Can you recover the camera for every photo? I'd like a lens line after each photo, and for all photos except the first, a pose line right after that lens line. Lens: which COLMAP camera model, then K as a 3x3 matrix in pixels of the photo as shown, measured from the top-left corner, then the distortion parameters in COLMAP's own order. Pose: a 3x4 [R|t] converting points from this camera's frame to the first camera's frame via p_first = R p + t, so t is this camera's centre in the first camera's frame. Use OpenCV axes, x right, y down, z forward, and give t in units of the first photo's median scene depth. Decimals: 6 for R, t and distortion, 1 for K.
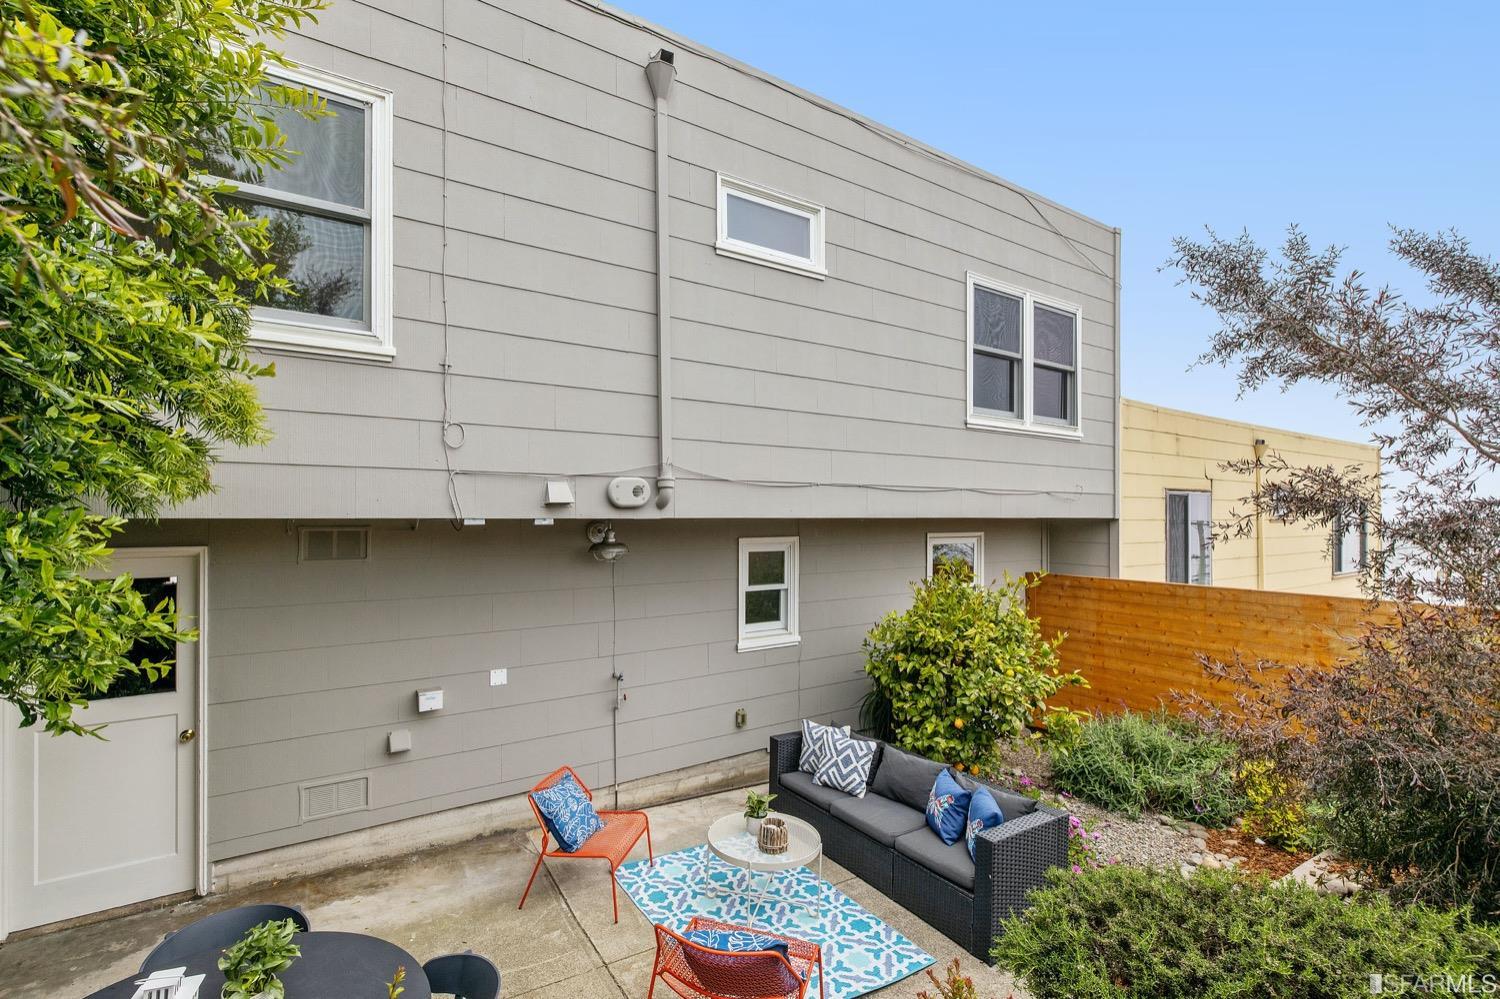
lens RADIAL K [[653.2, 0, 750.3], [0, 653.2, 530.8], [0, 0, 1]] dist [-0.000500, -0.000046]
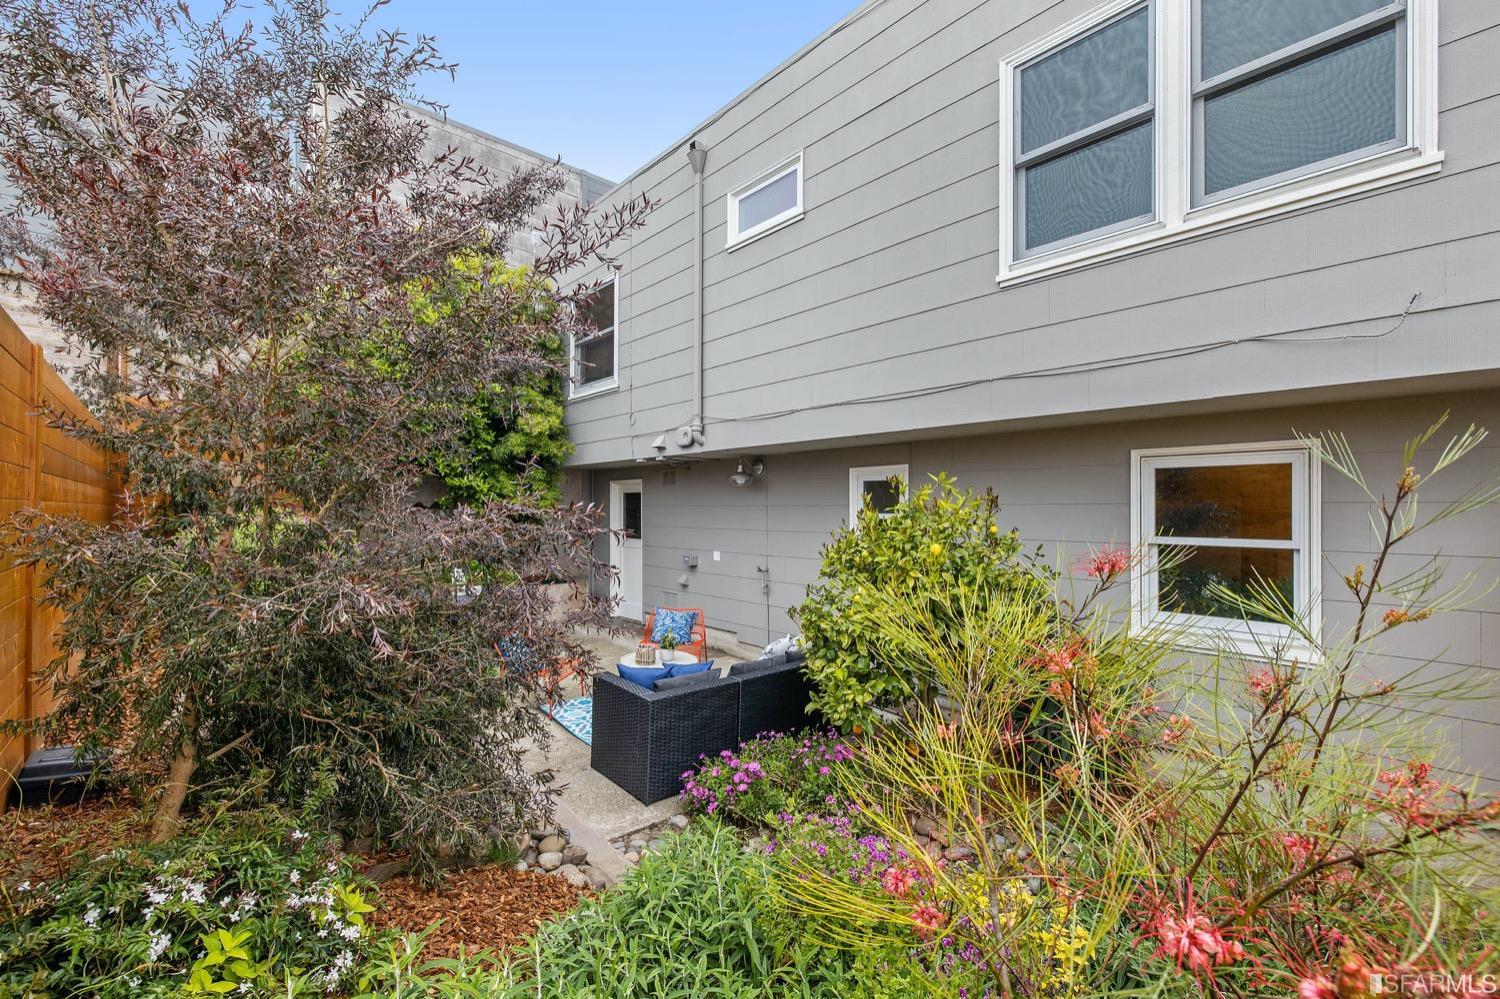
lens RADIAL K [[641.8, 0, 750.0], [0, 641.8, 499.5], [0, 0, 1]] dist [0.000133, -0.000018]
pose [[0.156731, 0.002869, -0.987637, 1.055763], [0.002576, 0.999991, 0.003313, 0.067952], [0.987638, -0.003063, 0.156722, 0.695004]]
